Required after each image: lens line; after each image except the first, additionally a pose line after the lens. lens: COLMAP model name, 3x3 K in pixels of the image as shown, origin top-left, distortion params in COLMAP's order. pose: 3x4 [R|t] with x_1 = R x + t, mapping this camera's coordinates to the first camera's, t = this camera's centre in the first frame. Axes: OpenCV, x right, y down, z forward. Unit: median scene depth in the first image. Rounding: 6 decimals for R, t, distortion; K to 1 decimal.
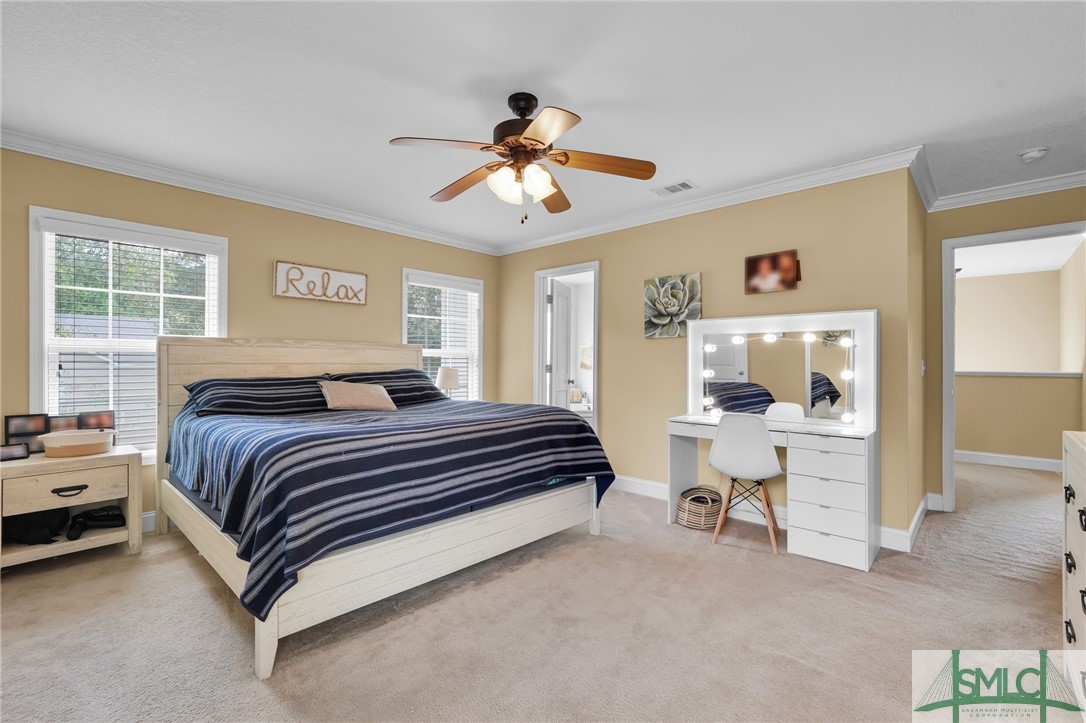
lens RADIAL K [[472.0, 0, 547.2], [0, 472.0, 361.8], [0, 0, 1]] dist [-0.009854, 0.001835]
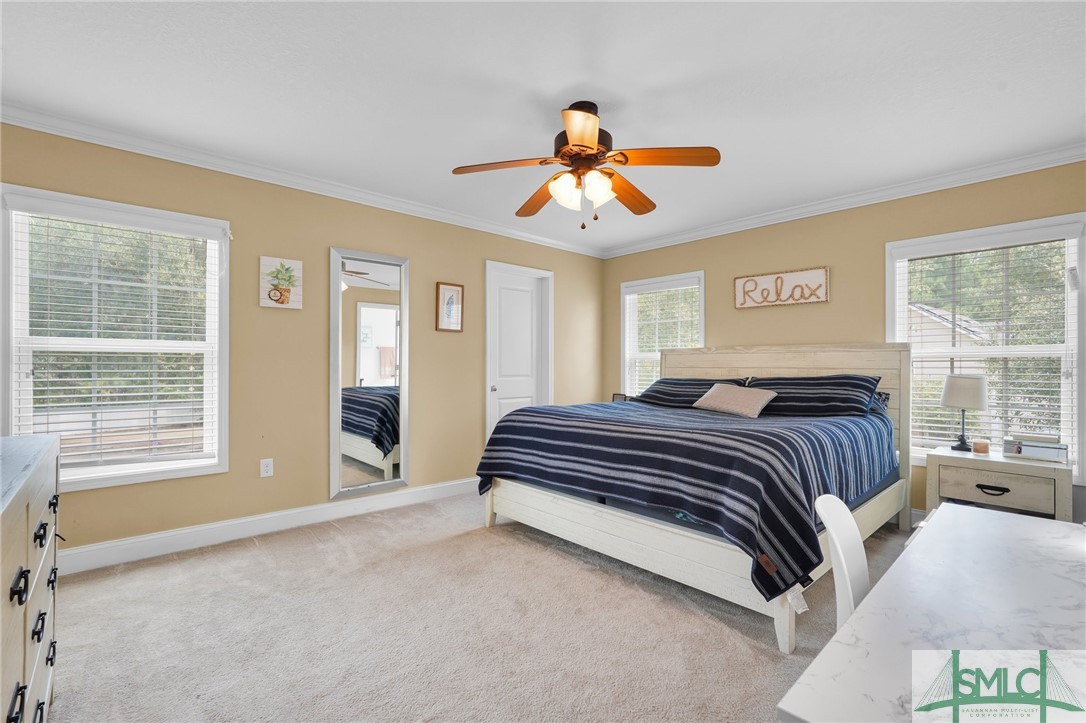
lens RADIAL K [[472.0, 0, 551.2], [0, 472.0, 366.3], [0, 0, 1]] dist [-0.009854, 0.001835]
pose [[-0.056390, -0.003361, -0.998403, 0.582045], [-0.001071, 0.999994, -0.003306, 0.004723], [0.998408, 0.000883, -0.056393, 0.595582]]
